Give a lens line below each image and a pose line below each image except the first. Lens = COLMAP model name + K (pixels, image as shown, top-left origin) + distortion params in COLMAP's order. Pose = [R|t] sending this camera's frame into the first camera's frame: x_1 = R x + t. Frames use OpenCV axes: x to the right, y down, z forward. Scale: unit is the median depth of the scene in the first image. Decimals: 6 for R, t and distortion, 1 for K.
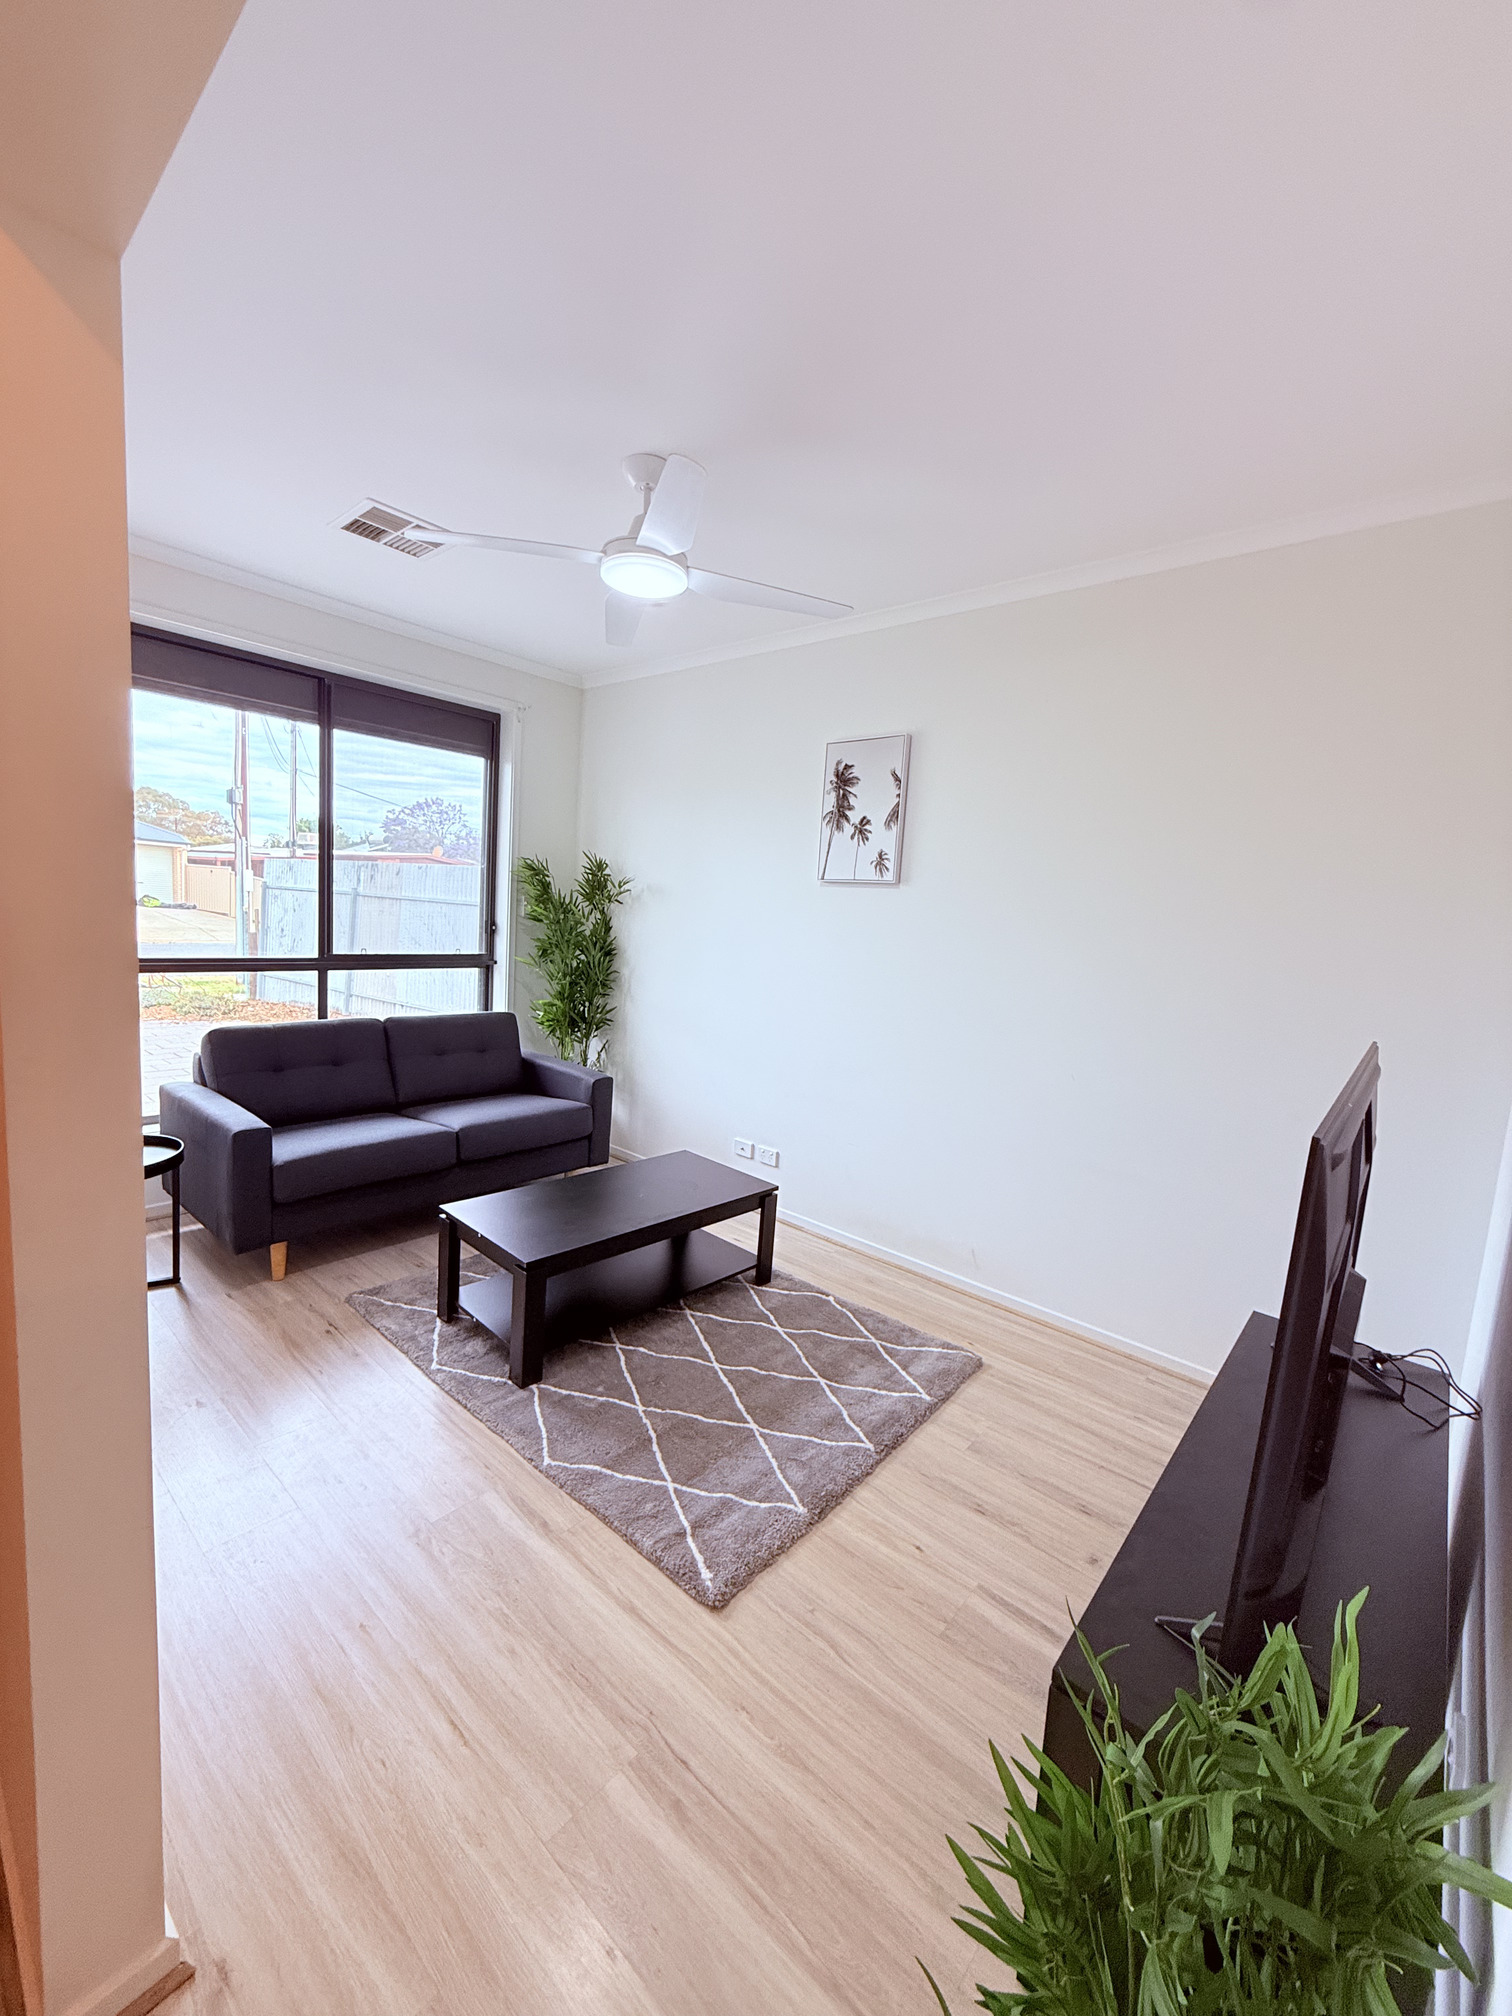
lens RADIAL K [[798.8, 0, 768.5], [0, 798.8, 1004.2], [0, 0, 1]] dist [0.001065, 0.000035]
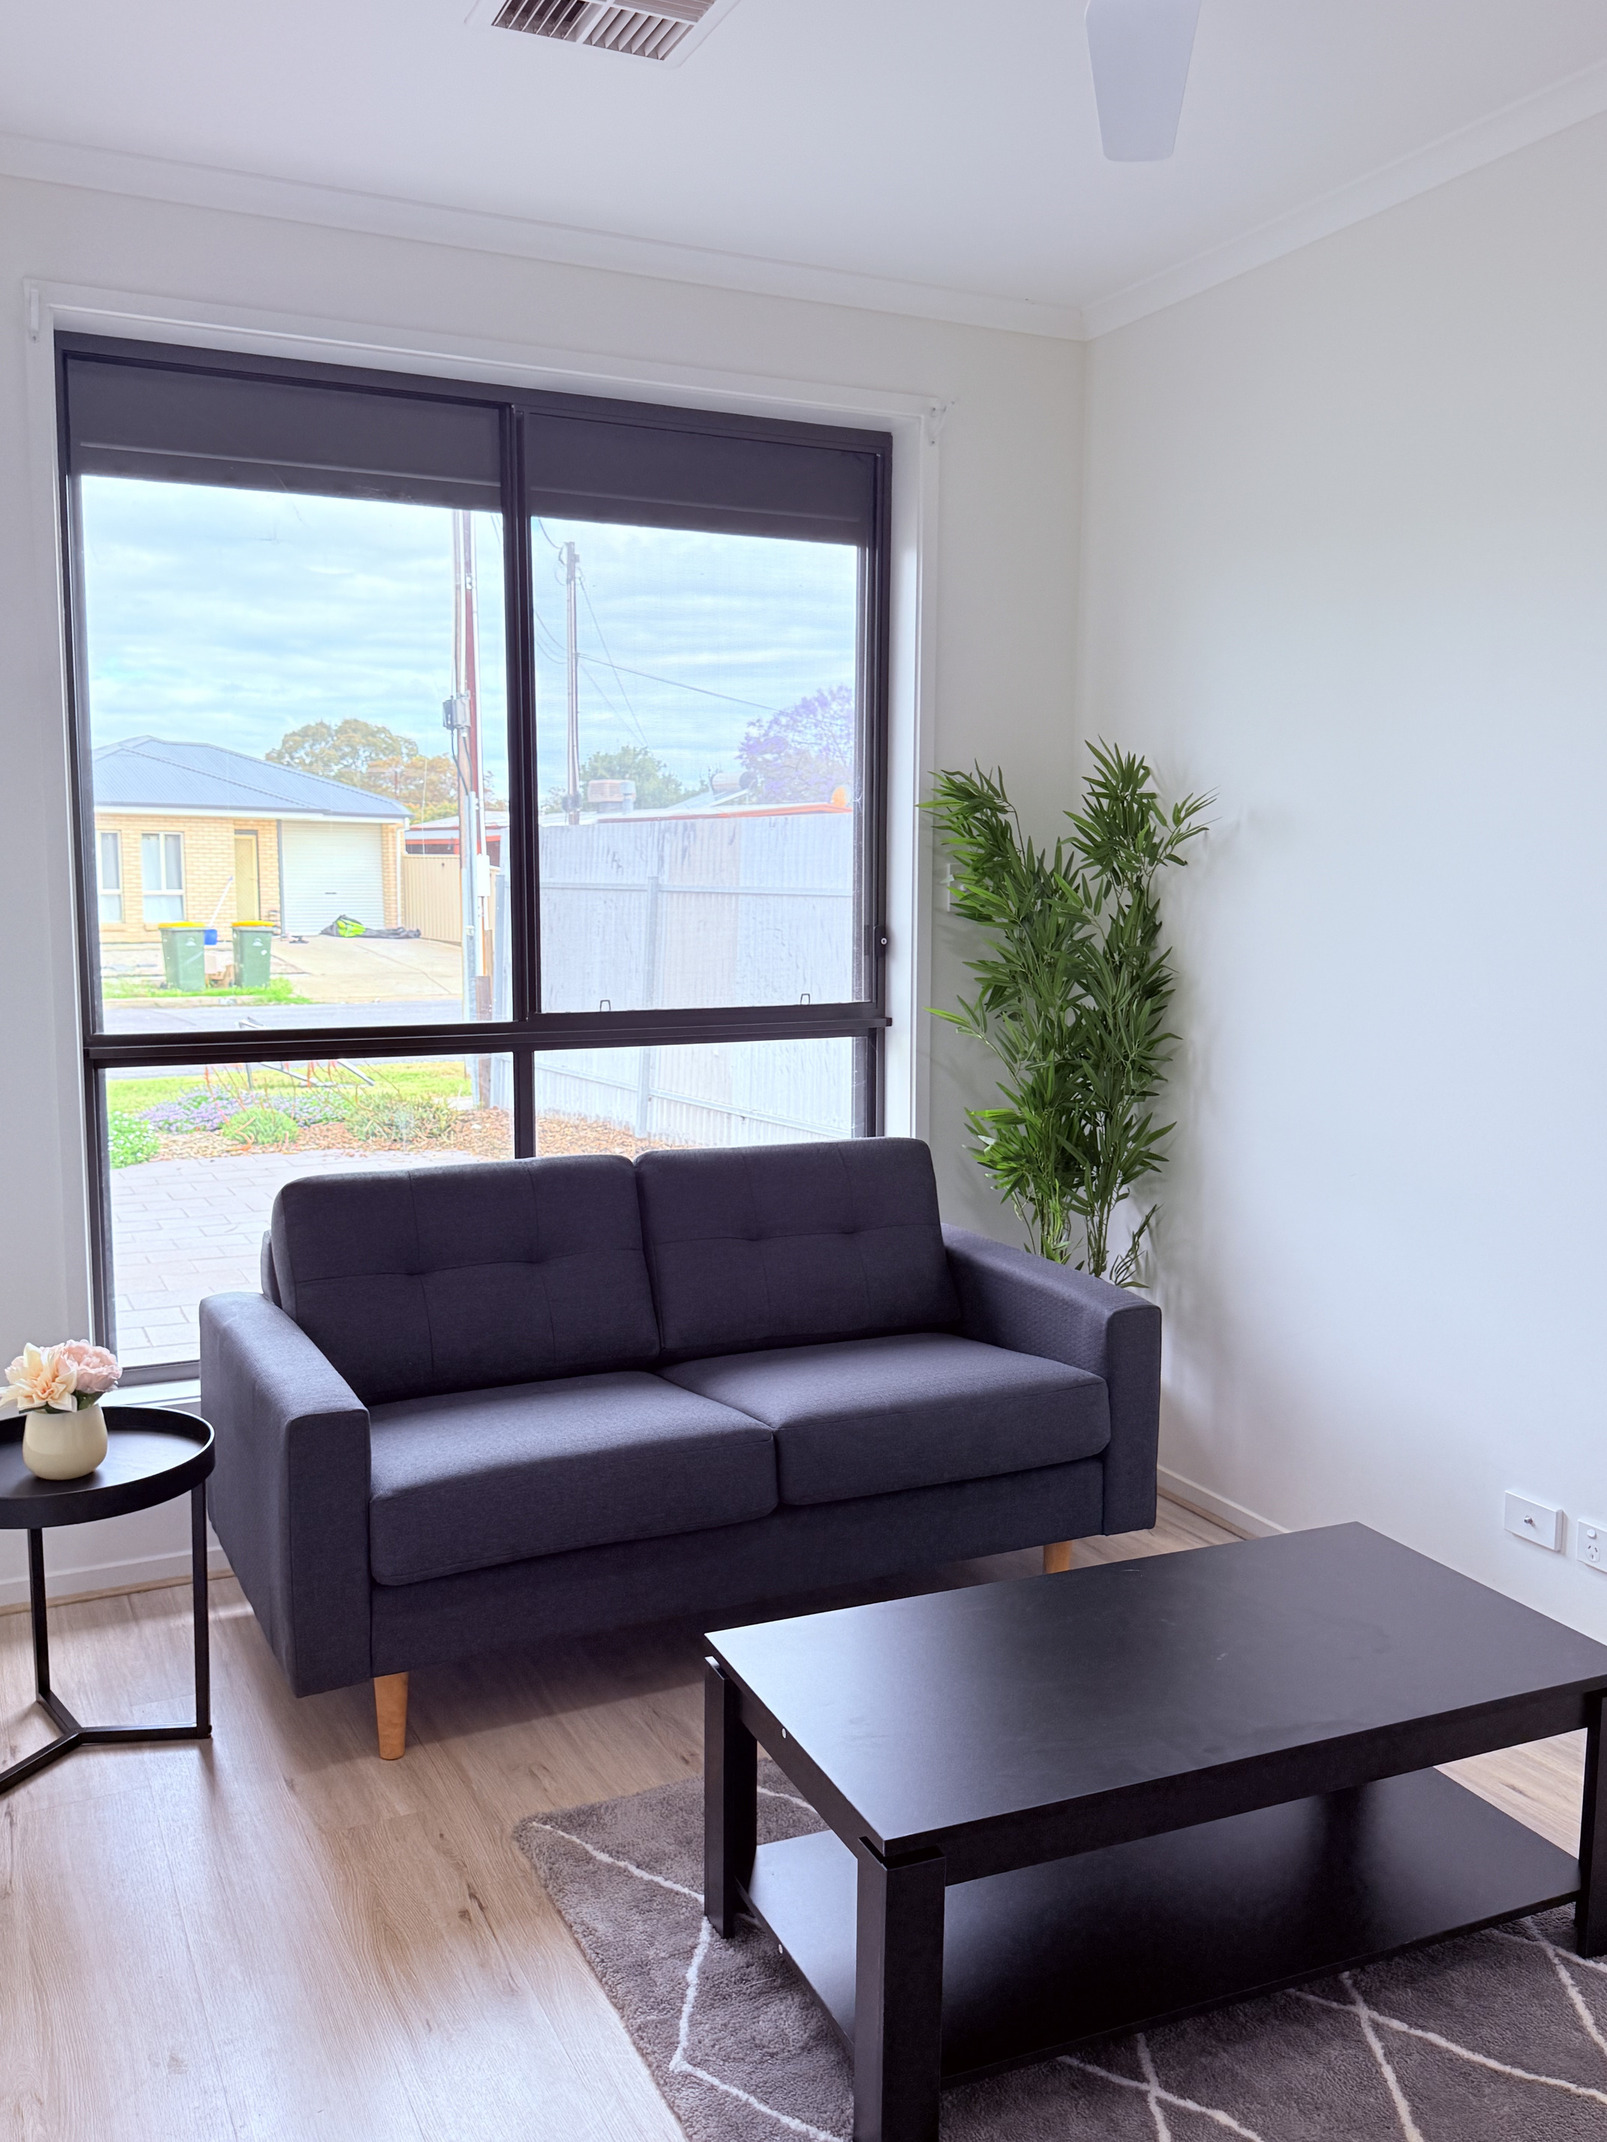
lens RADIAL K [[1758.4, 0, 809.1], [0, 1758.4, 1074.8], [0, 0, 1]] dist [0.074587, -0.083989]
pose [[0.913445, -0.016400, -0.406632, 0.000995], [0.009109, 0.999761, -0.019858, -0.008321], [0.406860, 0.014435, 0.913376, 0.181671]]
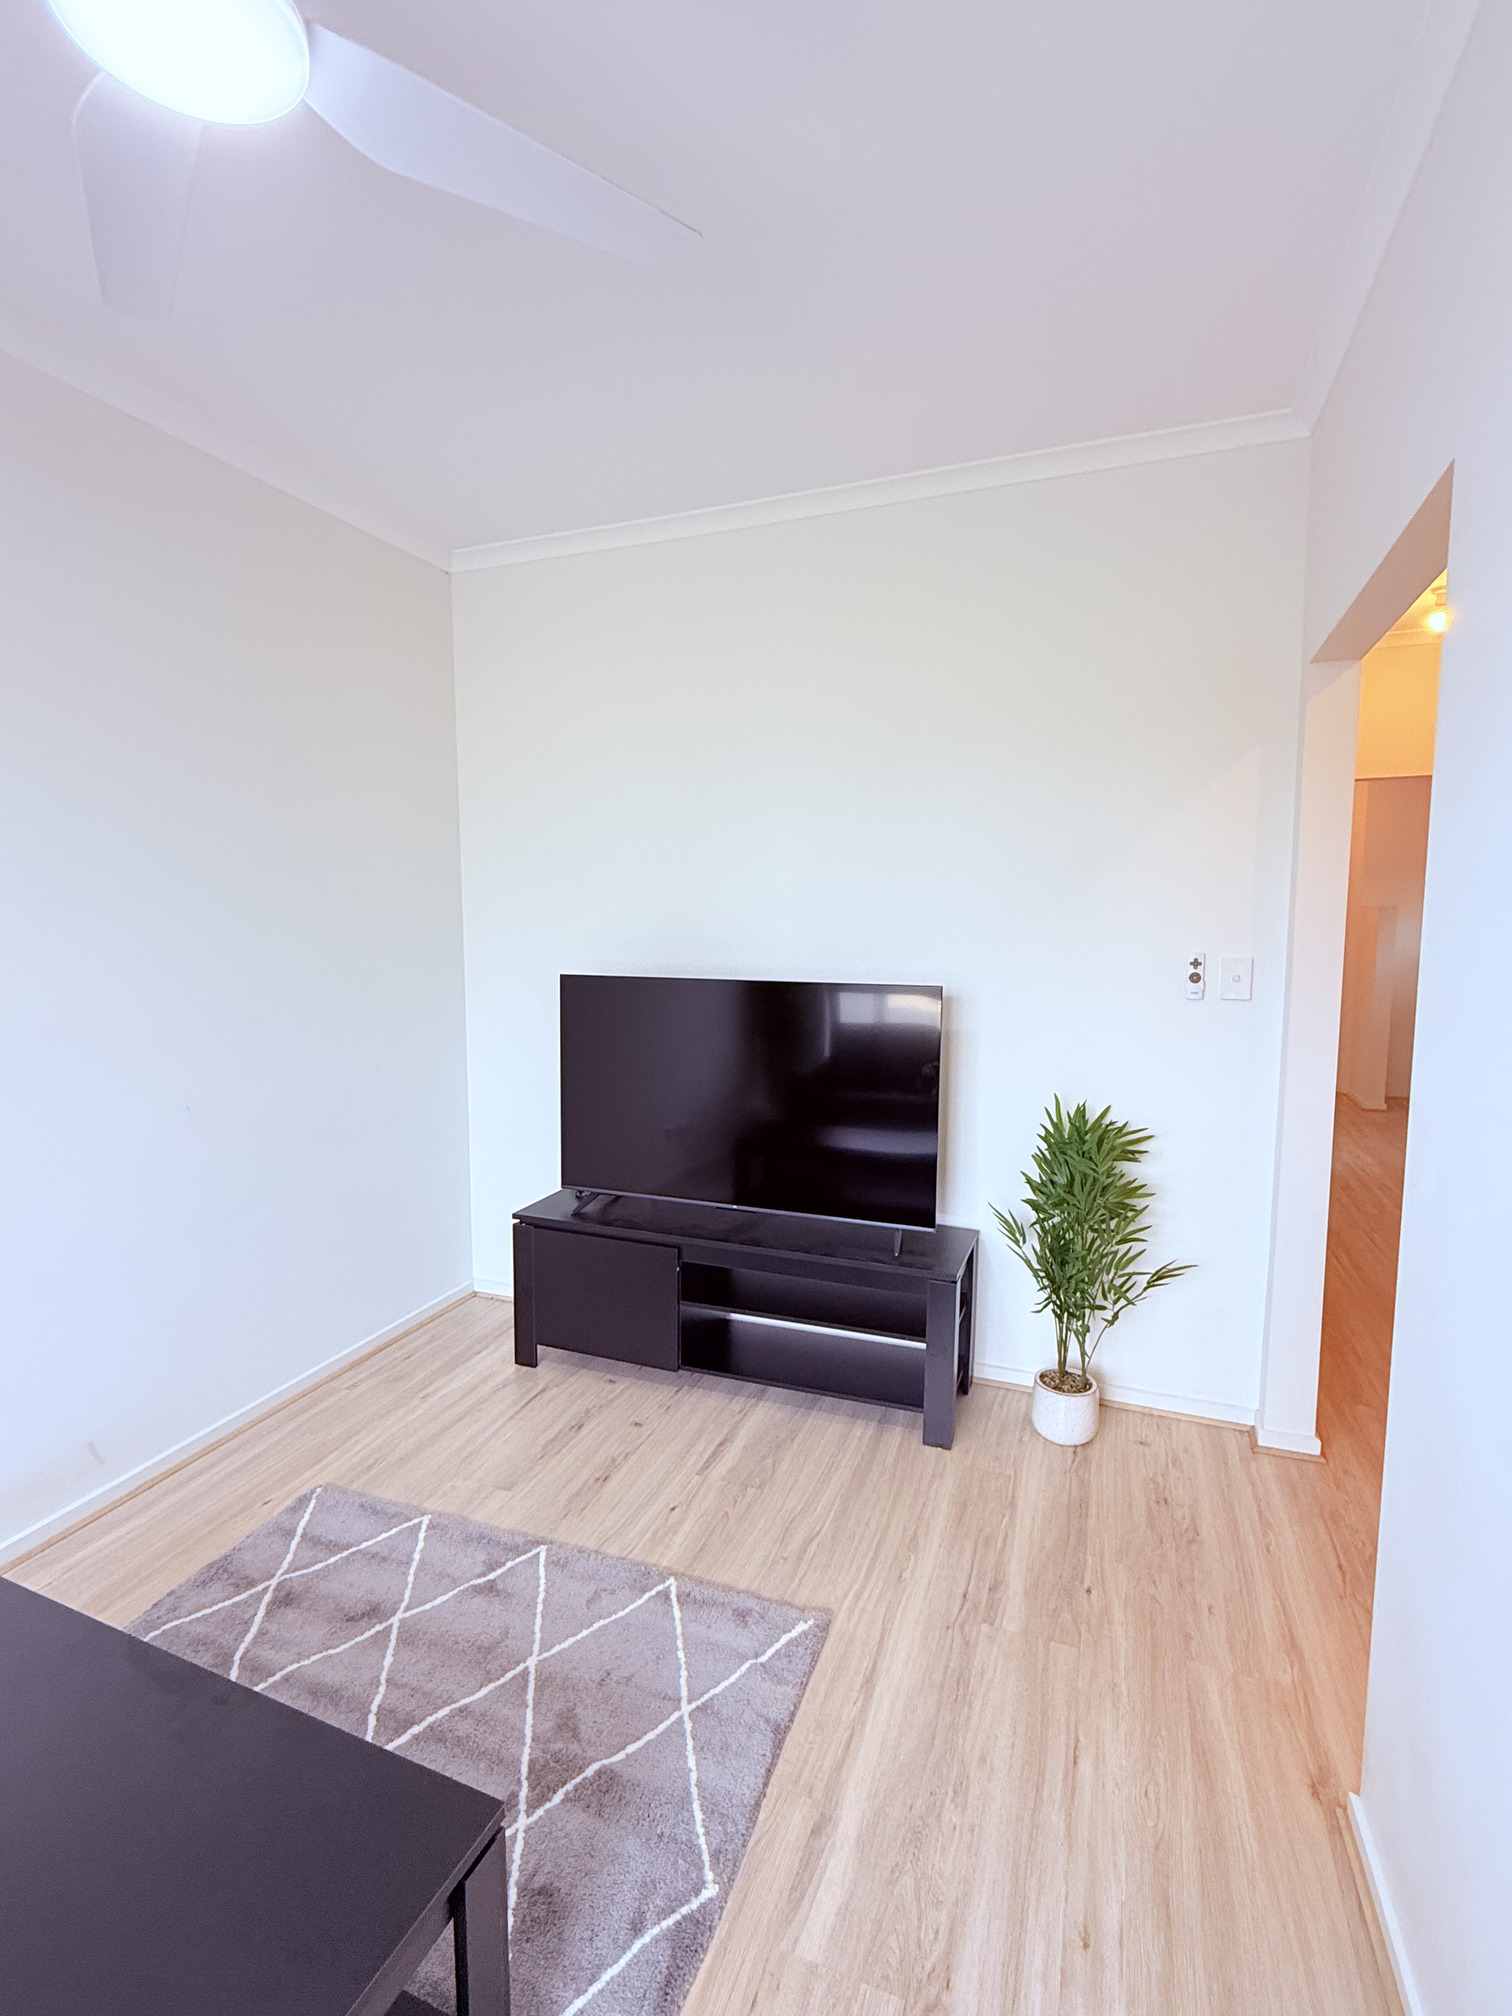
lens RADIAL K [[945.1, 0, 759.0], [0, 945.1, 1005.6], [0, 0, 1]] dist [0.001336, 0.000408]
pose [[-0.328847, -0.155521, 0.931489, -0.595335], [0.088653, 0.976908, 0.194402, -0.123680], [-0.940213, 0.146508, -0.307466, 0.787782]]
